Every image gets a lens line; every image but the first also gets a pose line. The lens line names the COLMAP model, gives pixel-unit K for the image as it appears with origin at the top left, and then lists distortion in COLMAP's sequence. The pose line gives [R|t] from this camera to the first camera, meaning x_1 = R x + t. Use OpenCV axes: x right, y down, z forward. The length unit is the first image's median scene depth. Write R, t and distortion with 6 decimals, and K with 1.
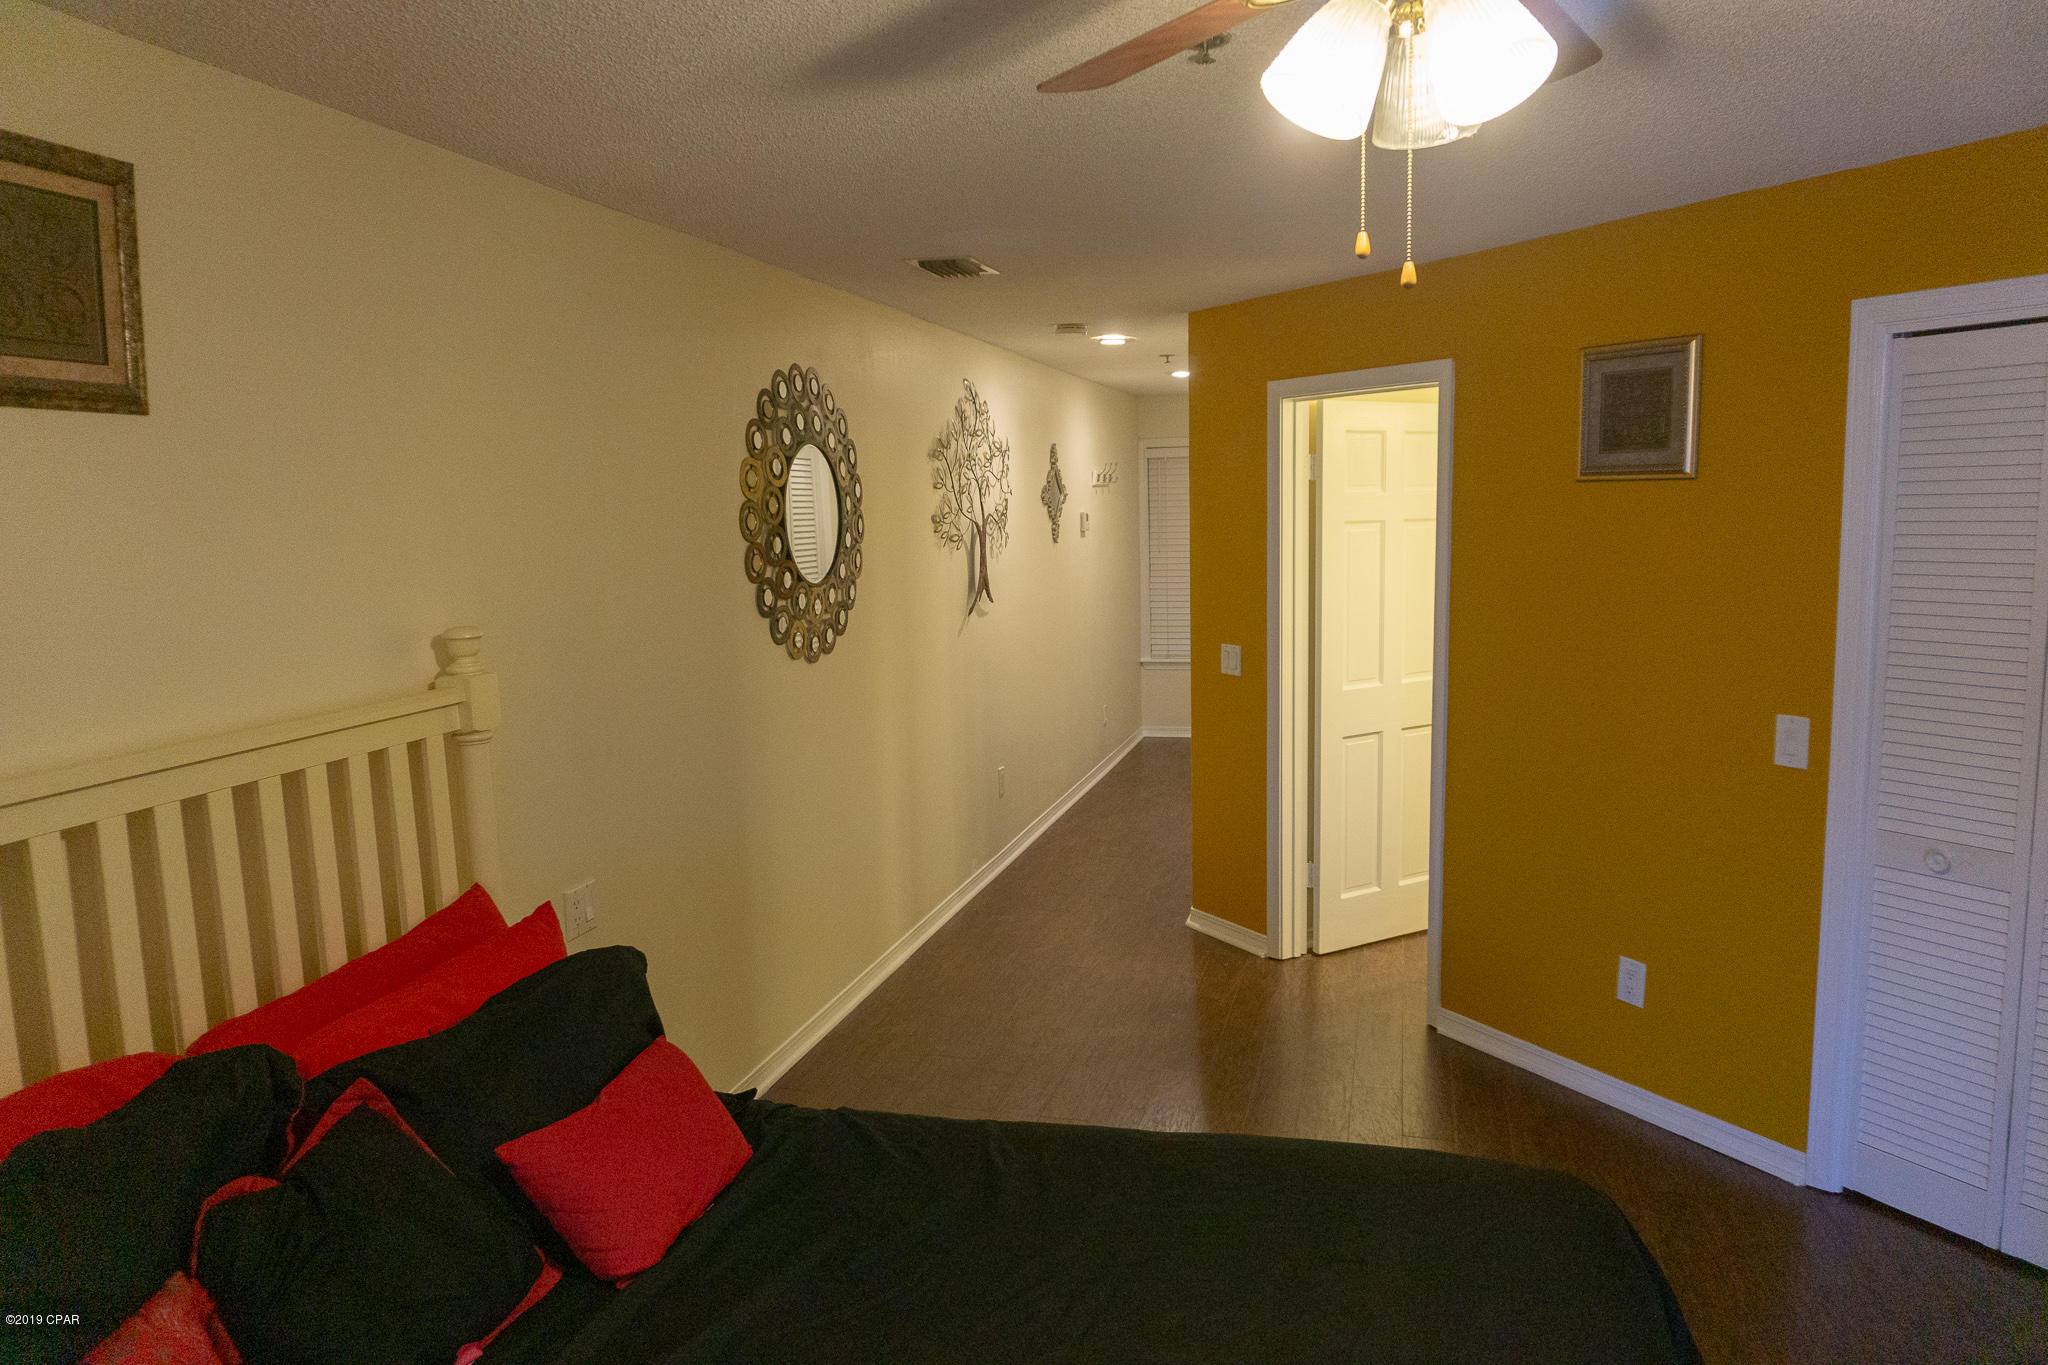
lens RADIAL K [[1365.9, 0, 1025.5], [0, 1365.9, 687.5], [0, 0, 1]] dist [-0.021580, -0.003516]
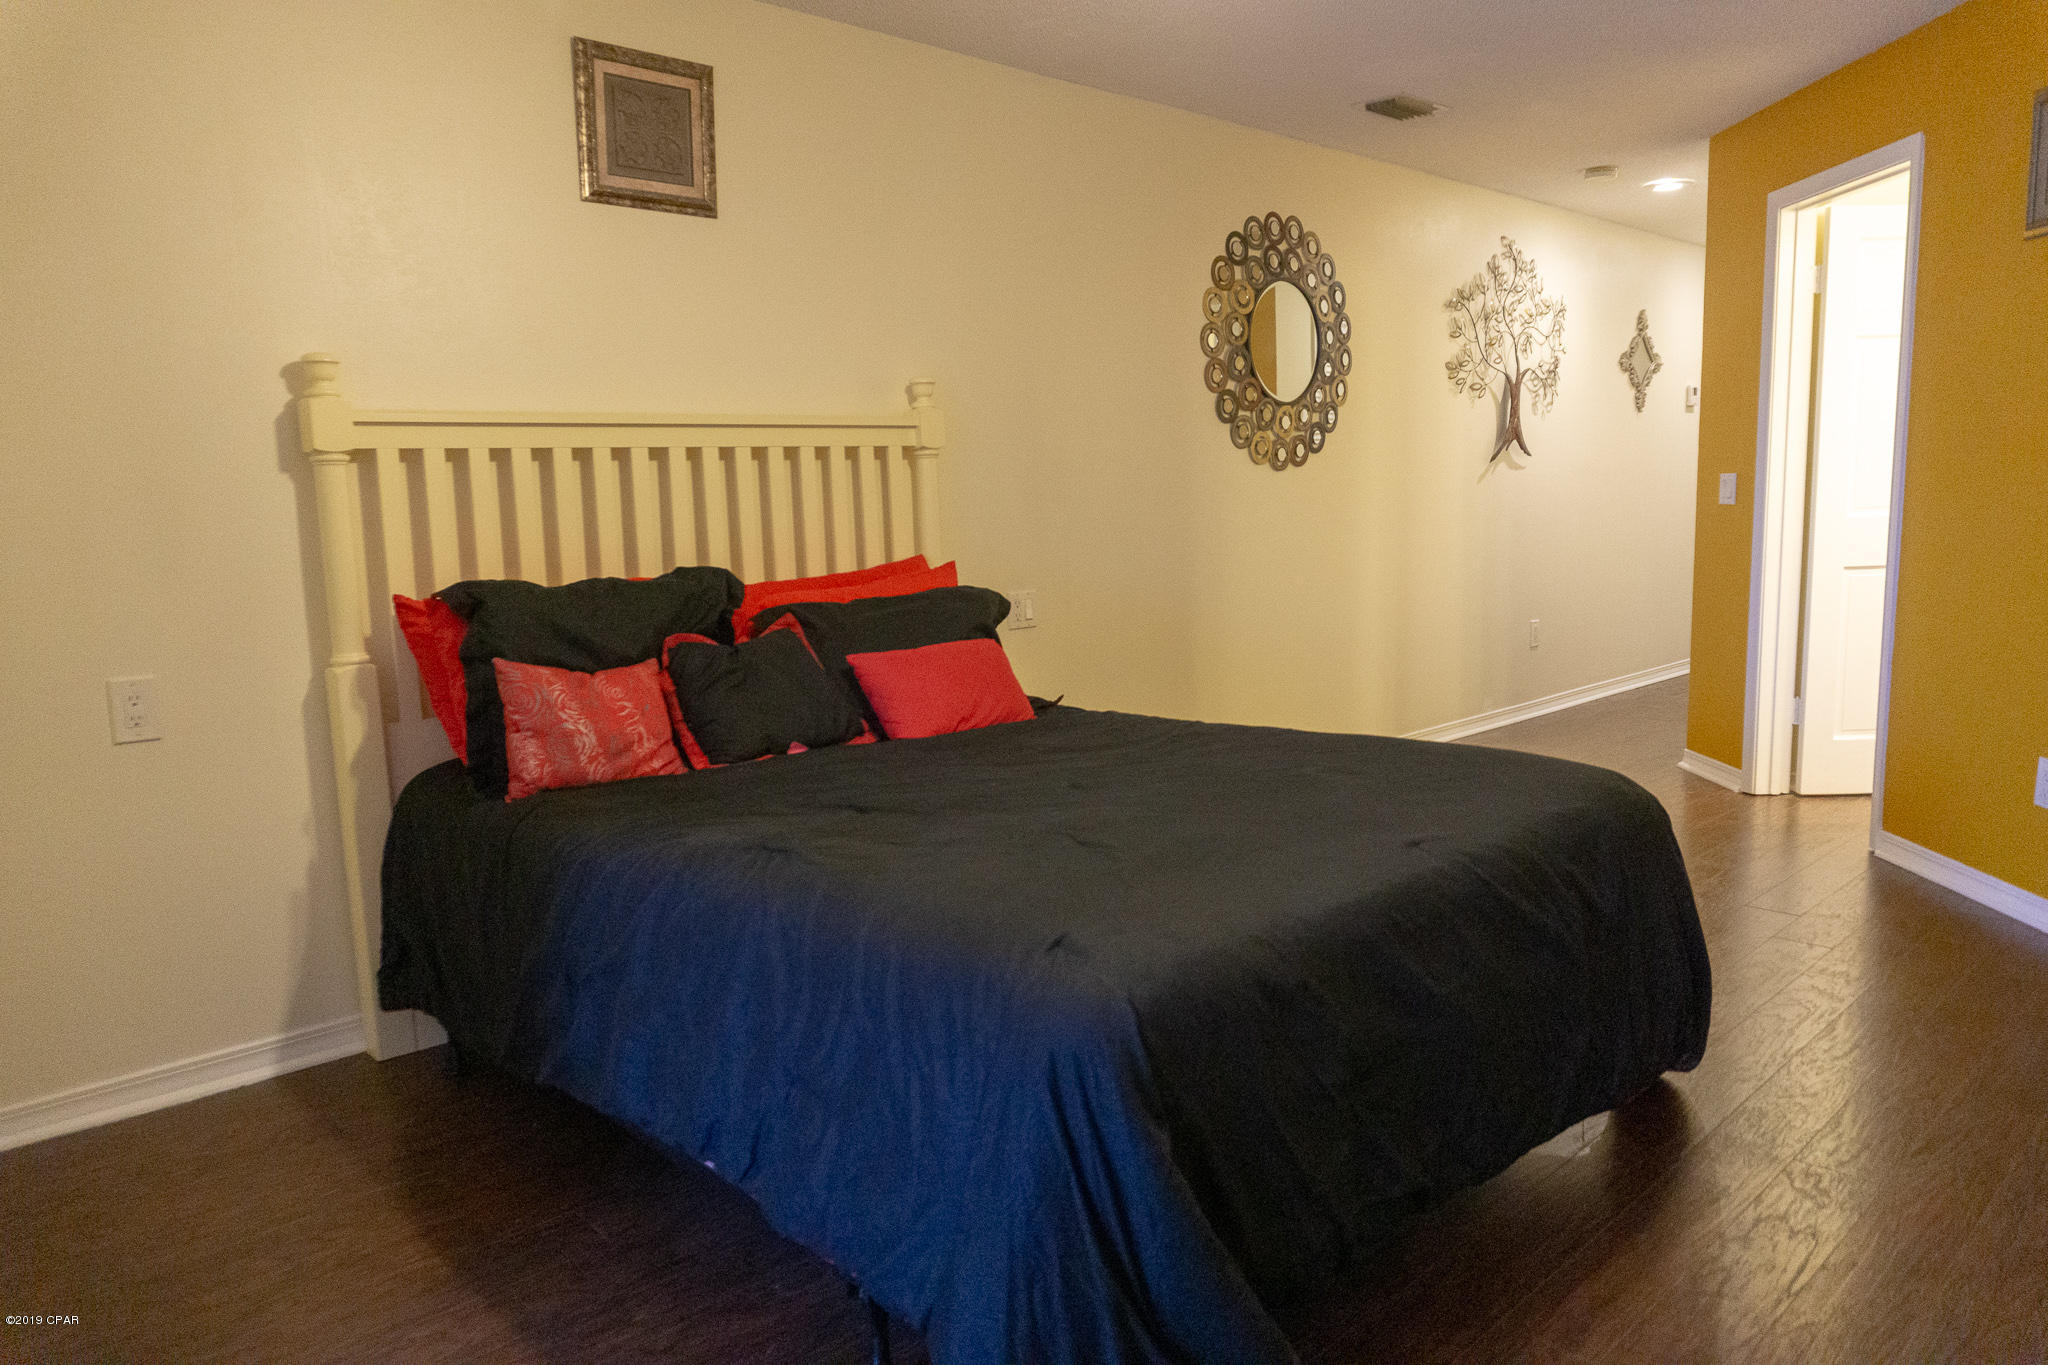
lens RADIAL K [[1368.7, 0, 1026.7], [0, 1368.7, 685.3], [0, 0, 1]] dist [-0.005406, -0.013529]
pose [[0.853577, 0.071642, -0.516017, 0.318921], [-0.061487, 0.997430, 0.036771, 0.155359], [0.517325, 0.000341, 0.855789, -0.135647]]
